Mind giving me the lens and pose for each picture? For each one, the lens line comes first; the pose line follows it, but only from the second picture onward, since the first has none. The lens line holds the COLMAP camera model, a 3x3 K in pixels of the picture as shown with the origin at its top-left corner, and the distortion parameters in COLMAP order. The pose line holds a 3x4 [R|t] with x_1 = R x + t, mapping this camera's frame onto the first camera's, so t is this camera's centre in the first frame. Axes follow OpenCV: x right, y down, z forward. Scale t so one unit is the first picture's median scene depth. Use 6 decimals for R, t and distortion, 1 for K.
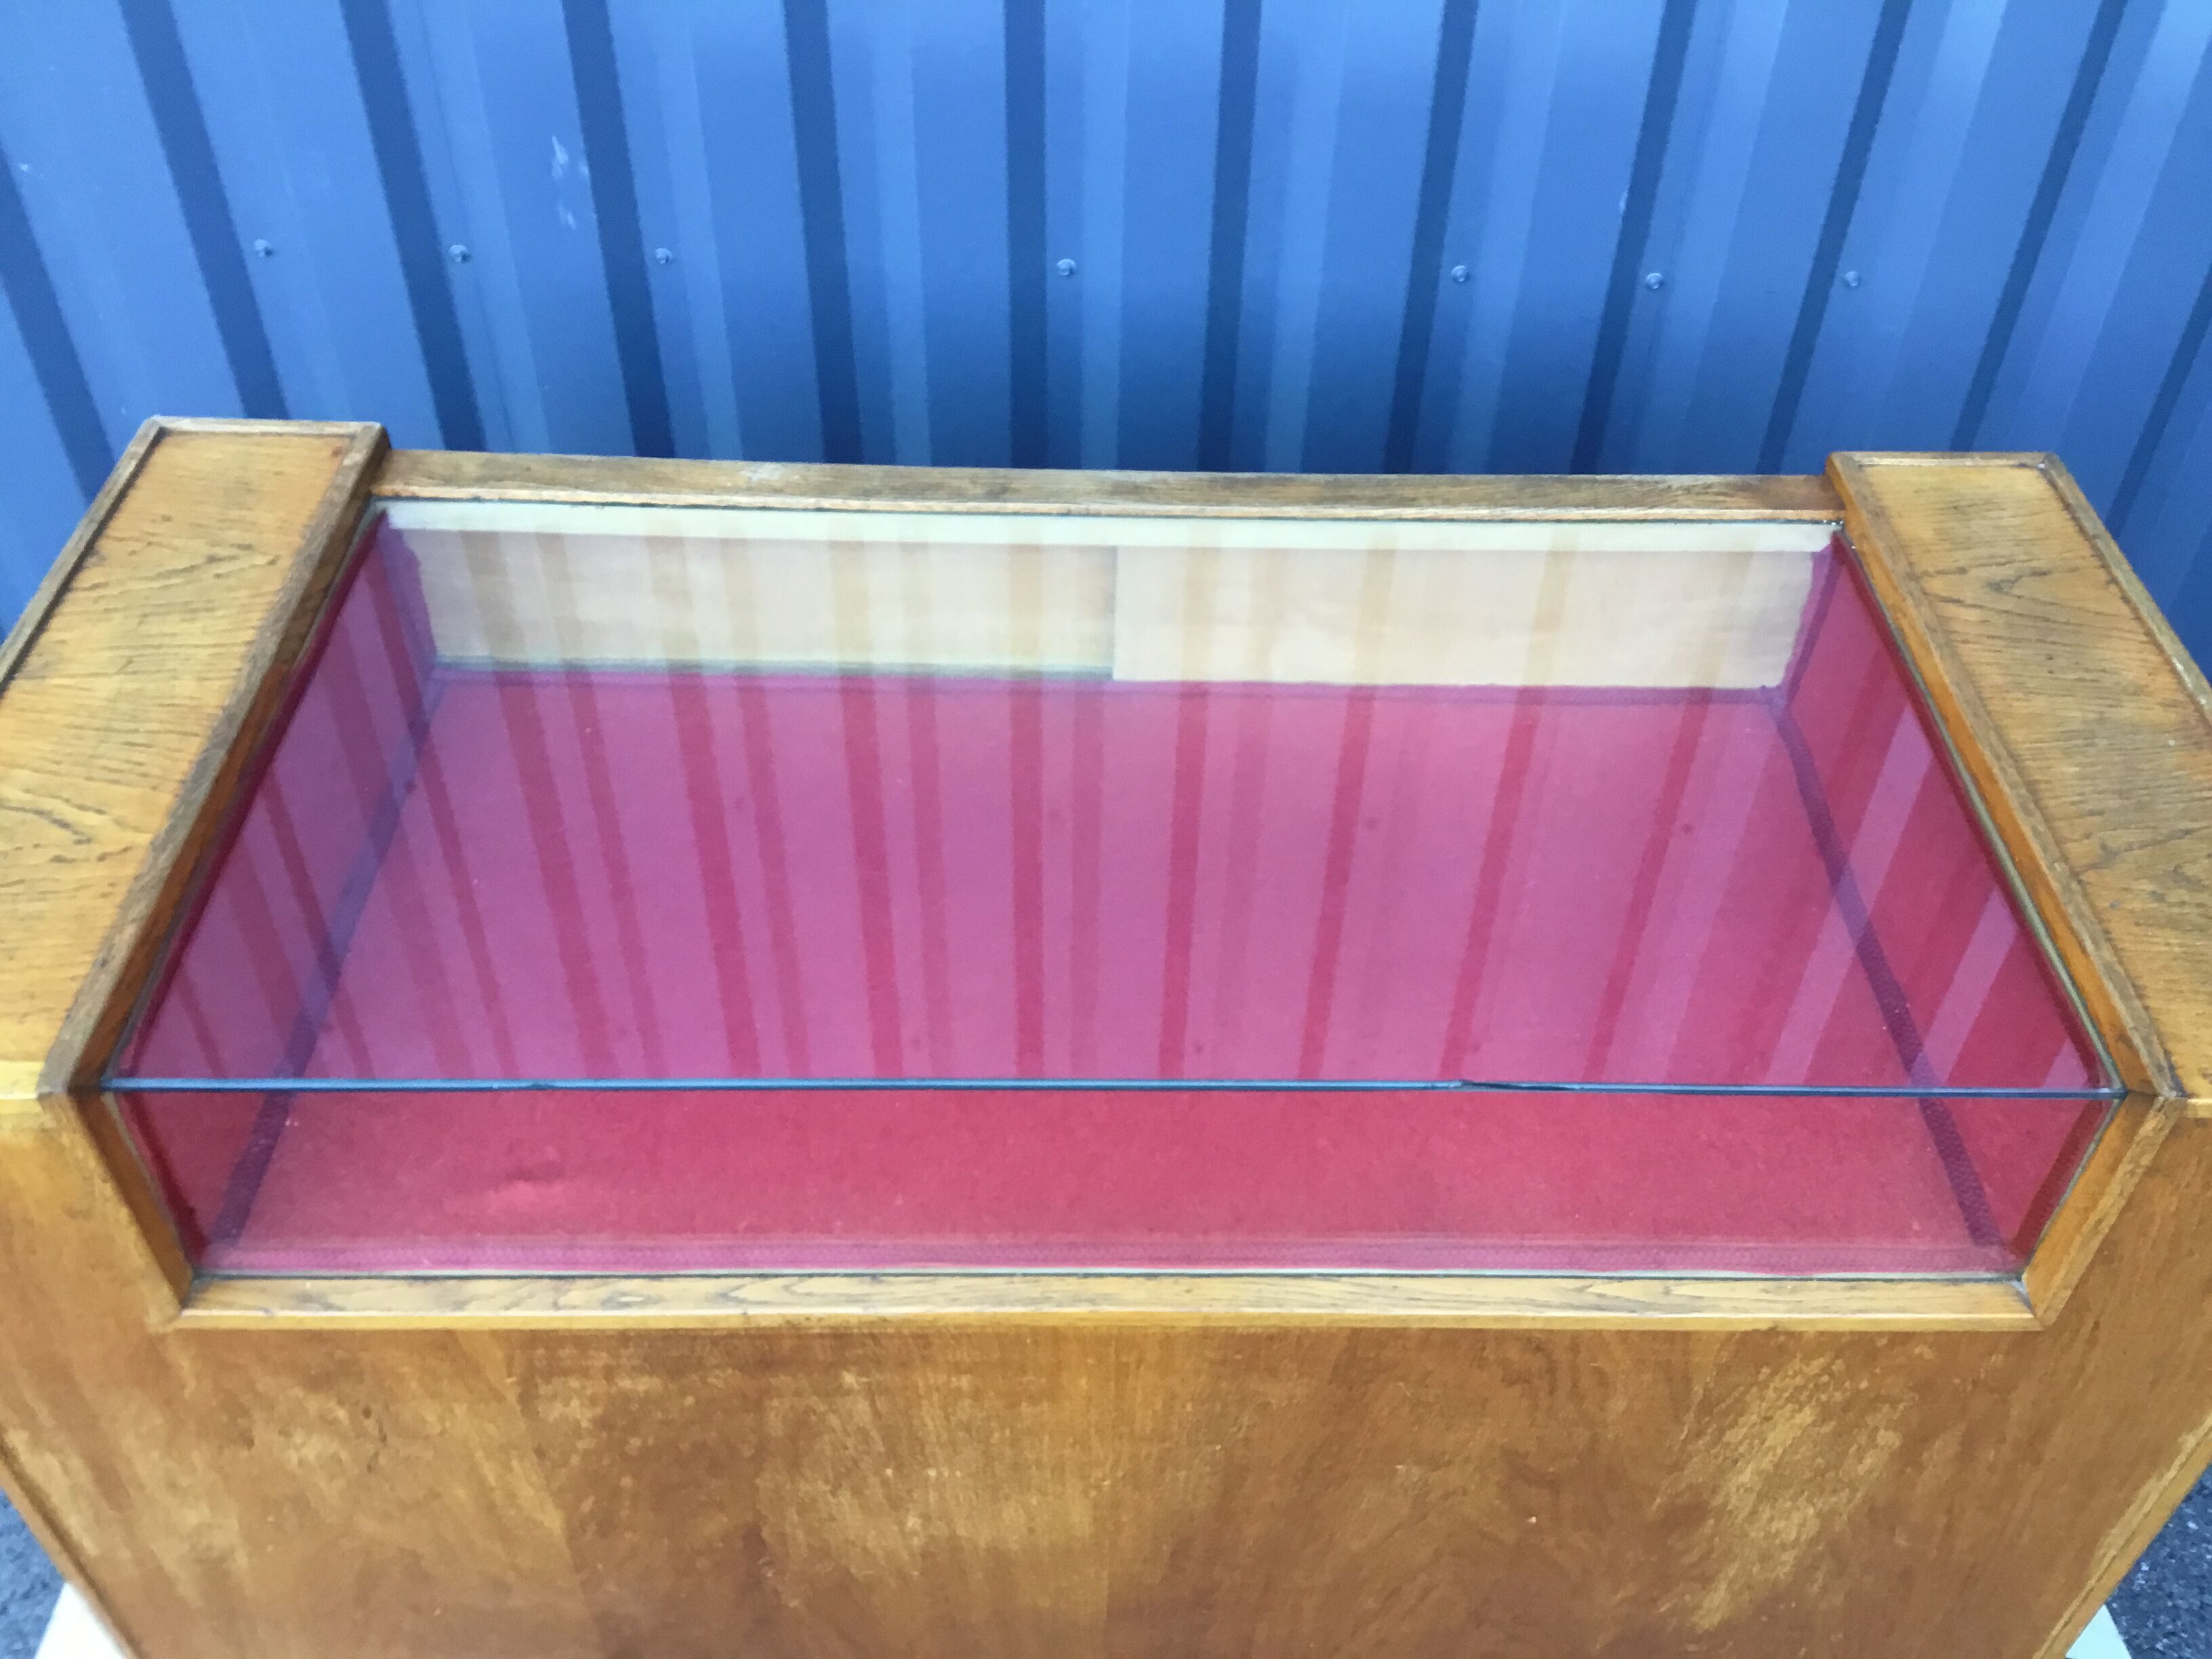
lens RADIAL K [[1987.6, 0, 1106.0], [0, 1987.6, 829.5], [0, 0, 1]] dist [0.100009, -0.204183]
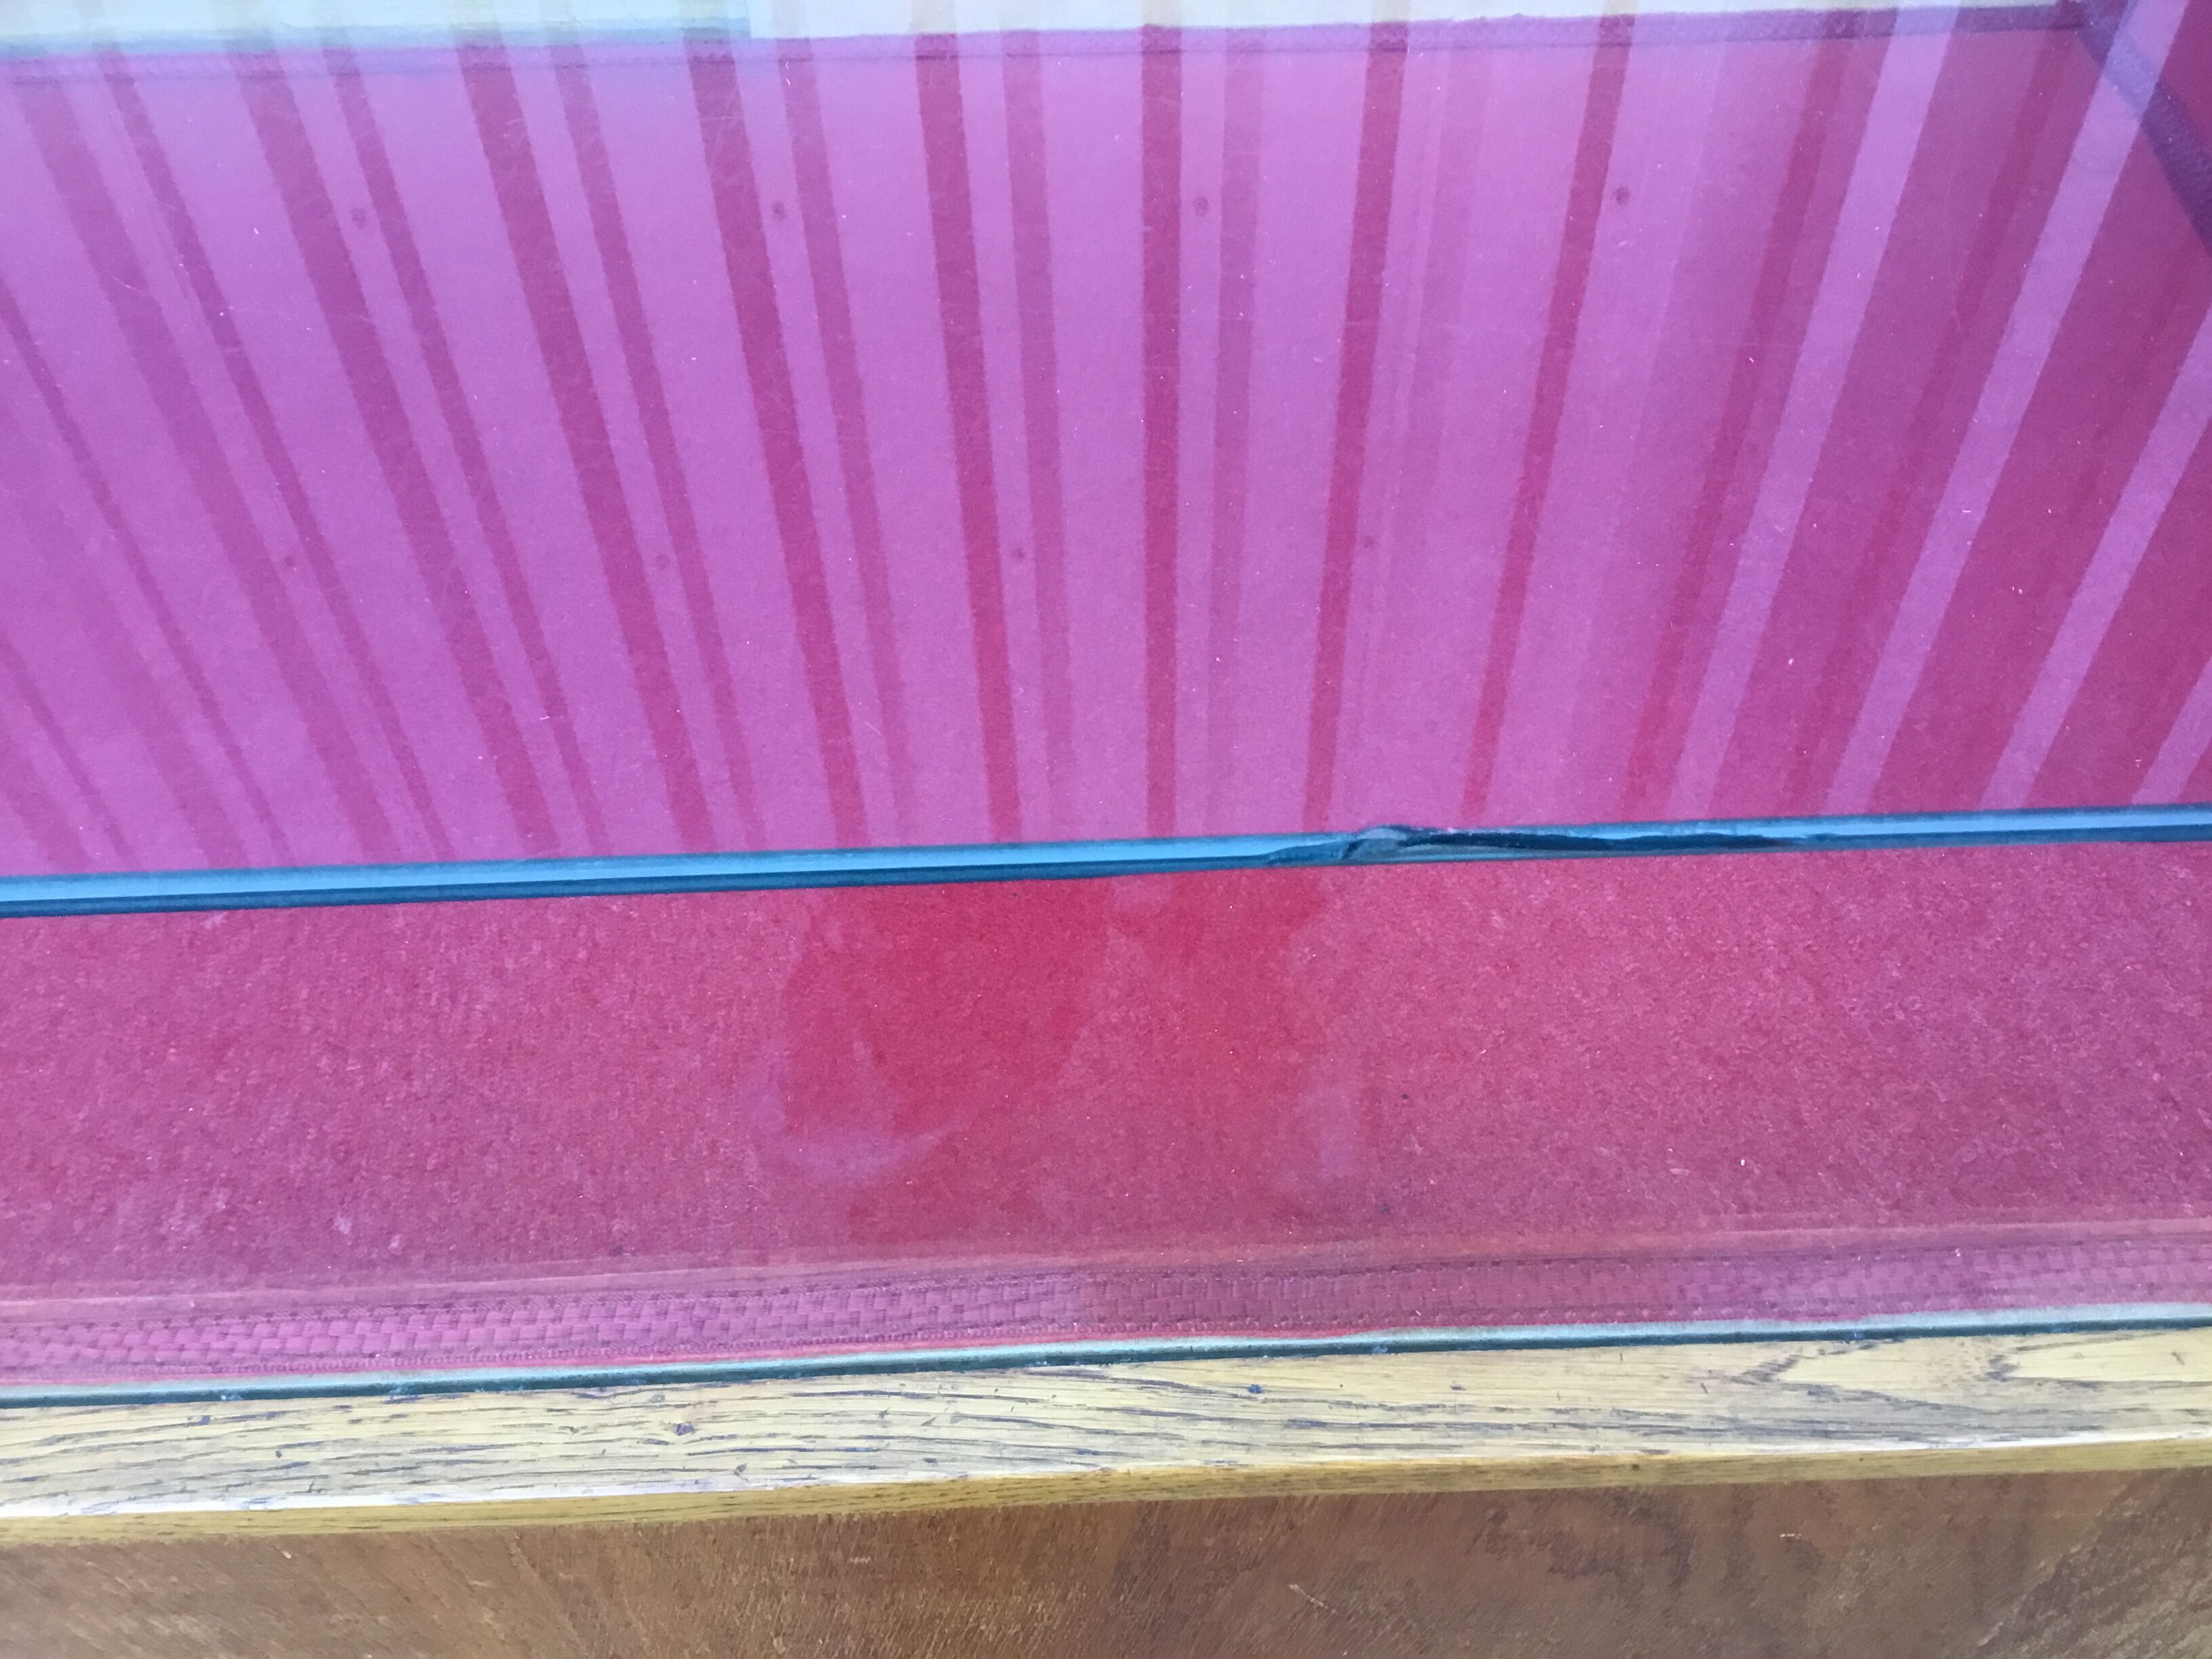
lens RADIAL K [[2018.7, 0, 1106.0], [0, 2018.7, 829.5], [0, 0, 1]] dist [0.040664, -0.001221]
pose [[0.999107, -0.038136, -0.018199, 0.123478], [0.040072, 0.991762, 0.121665, 0.077998], [0.013409, -0.122285, 0.992404, 0.622233]]
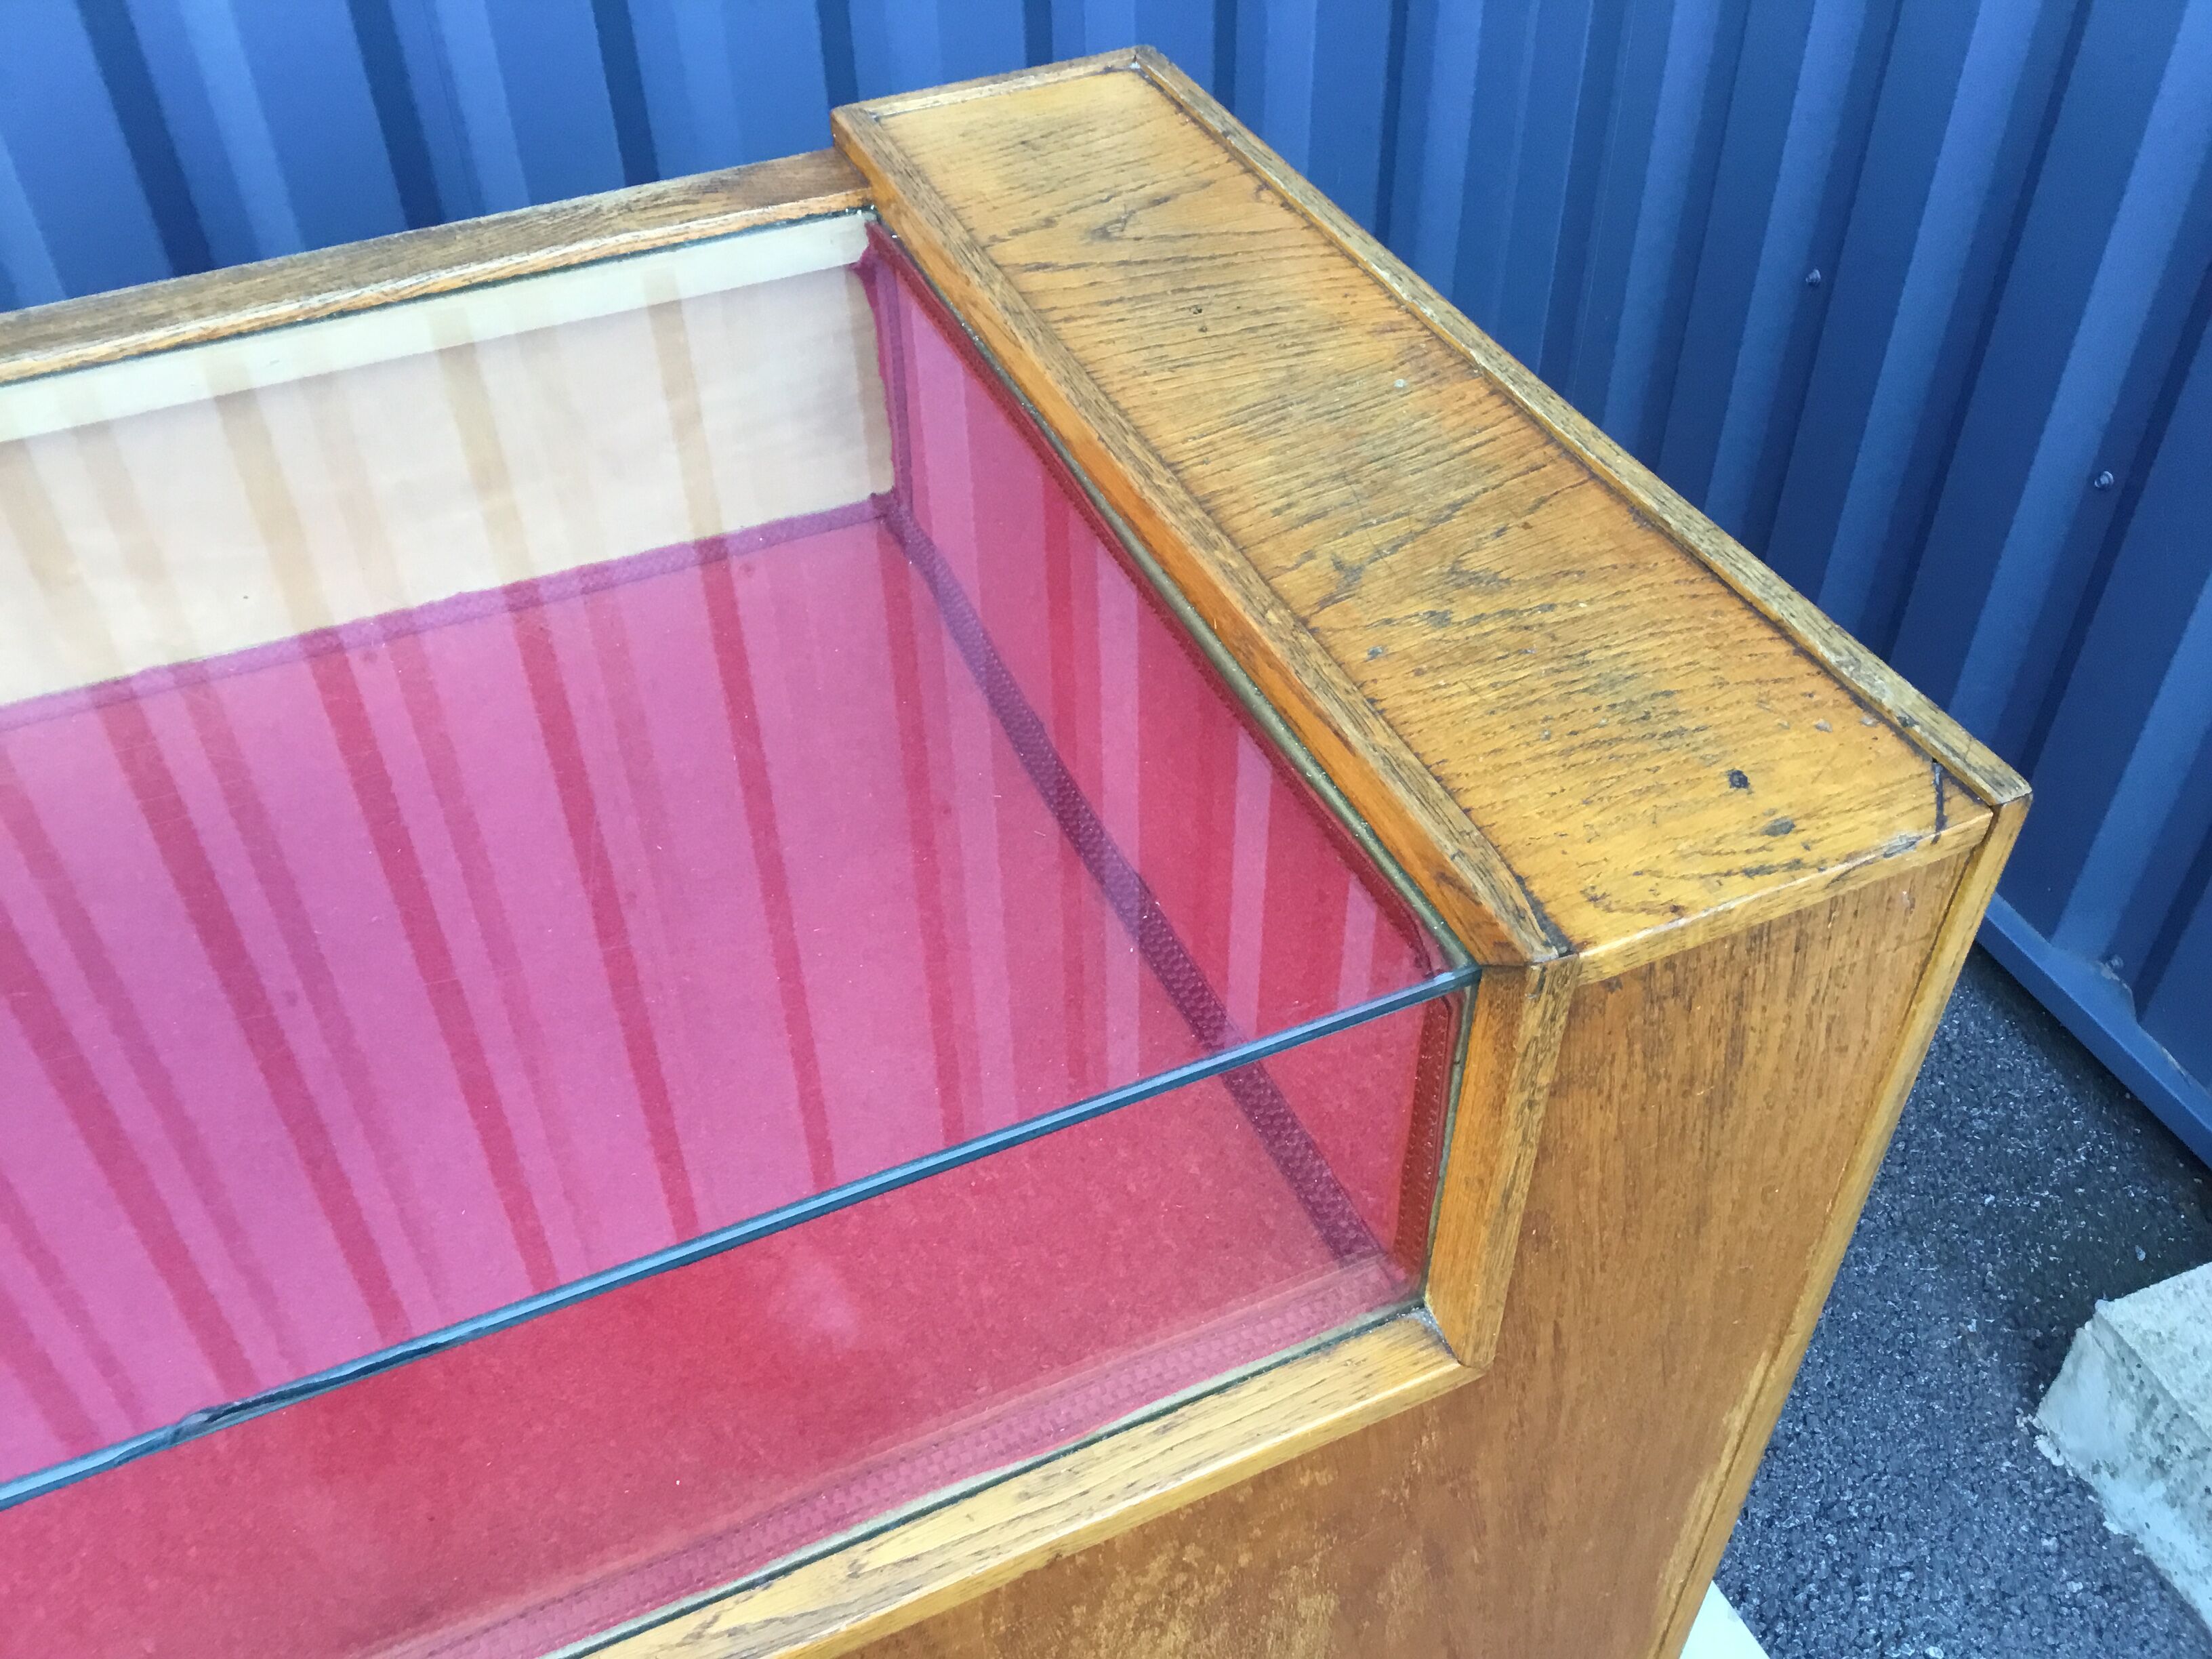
lens RADIAL K [[1987.6, 0, 1106.0], [0, 1987.6, 829.5], [0, 0, 1]] dist [0.100009, -0.204183]
pose [[0.920145, -0.290604, 0.262455, 0.251786], [0.289252, 0.956210, 0.044674, 0.036001], [-0.263944, 0.034809, 0.963910, 0.447260]]
